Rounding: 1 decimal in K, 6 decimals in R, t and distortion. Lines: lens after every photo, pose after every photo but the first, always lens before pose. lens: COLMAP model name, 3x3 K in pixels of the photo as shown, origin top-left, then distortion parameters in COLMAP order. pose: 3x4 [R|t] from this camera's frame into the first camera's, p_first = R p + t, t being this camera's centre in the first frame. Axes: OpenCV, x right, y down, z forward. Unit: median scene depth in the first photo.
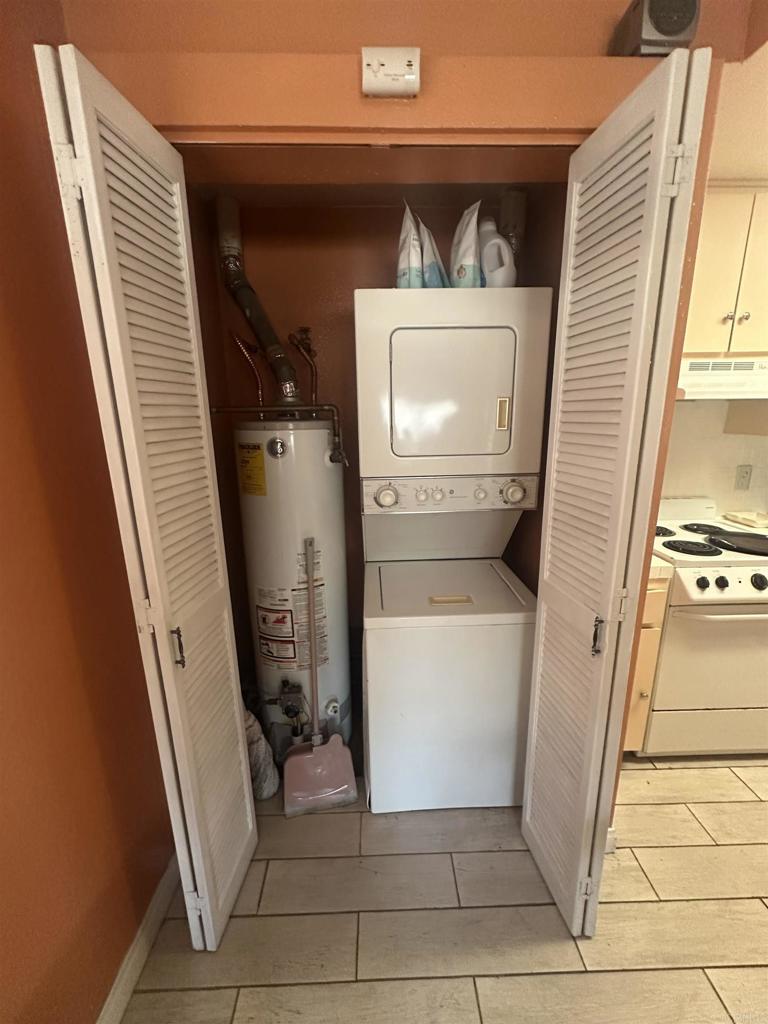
lens RADIAL K [[411.3, 0, 384.7], [0, 411.3, 509.0], [0, 0, 1]] dist [-0.003578, 0.000640]
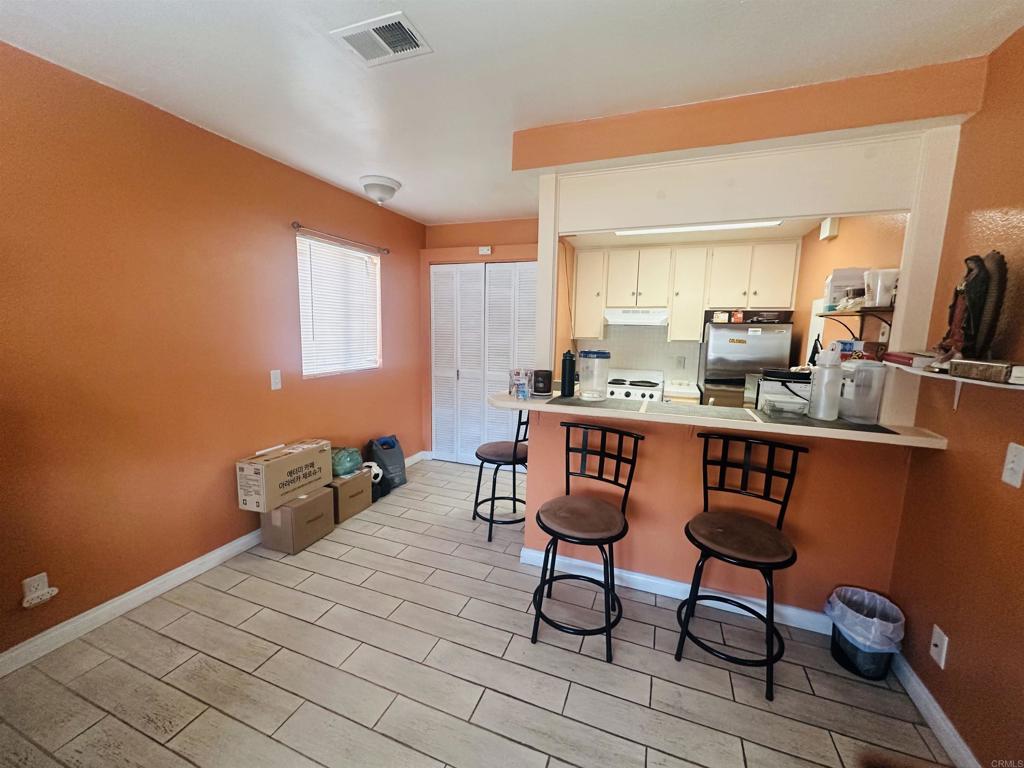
lens RADIAL K [[411.3, 0, 510.7], [0, 411.3, 384.5], [0, 0, 1]] dist [-0.003578, 0.000640]
pose [[0.925537, 0.082158, -0.369636, 1.114220], [-0.114940, 0.991076, -0.067514, 0.352163], [0.360790, 0.104973, 0.926721, -1.575684]]
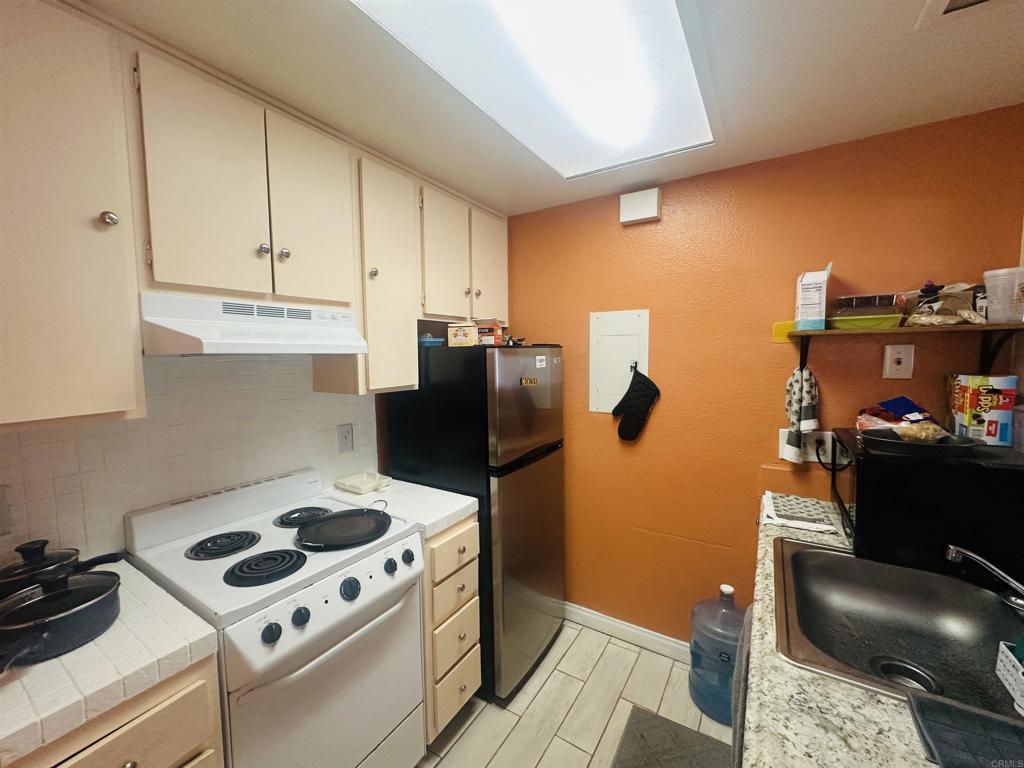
lens RADIAL K [[411.3, 0, 512.7], [0, 411.3, 383.5], [0, 0, 1]] dist [-0.003578, 0.000640]
pose [[0.554381, -0.053025, 0.830572, 0.443599], [0.195837, 0.978258, -0.068261, -0.078530], [-0.808894, 0.200500, 0.552712, 0.247362]]
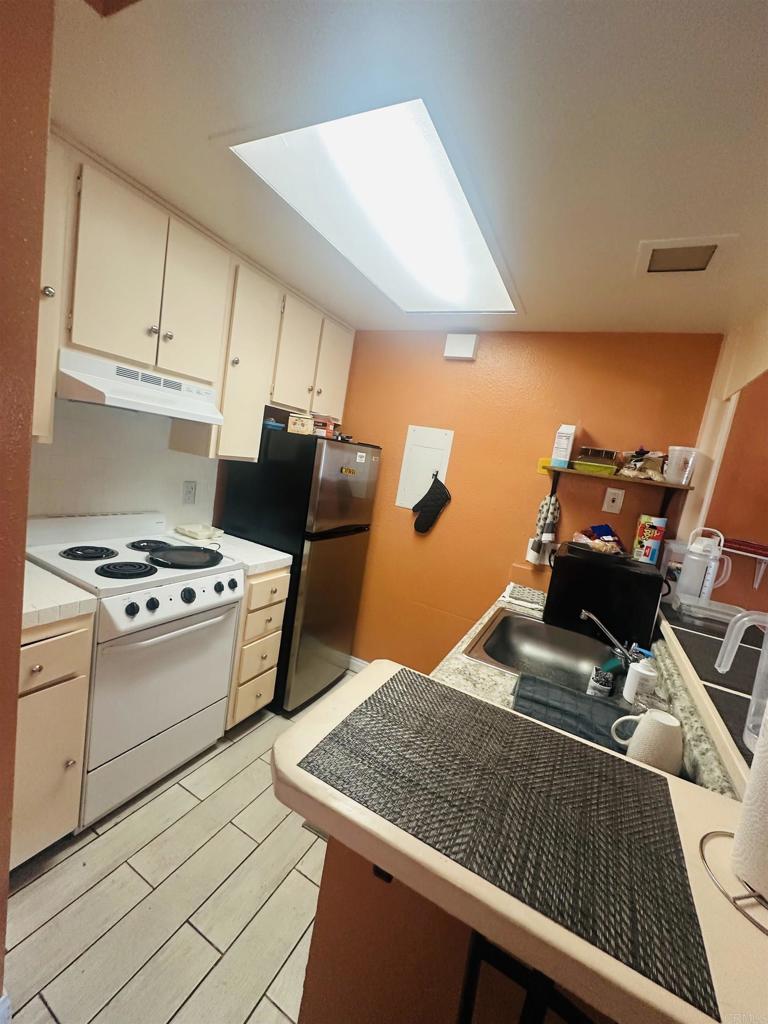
lens RADIAL K [[411.3, 0, 384.9], [0, 411.3, 510.0], [0, 0, 1]] dist [-0.003578, 0.000640]
pose [[0.475122, -0.021580, 0.879655, 0.228523], [0.037822, 0.999276, 0.004086, -0.021614], [-0.879107, 0.031329, 0.475595, 0.060850]]
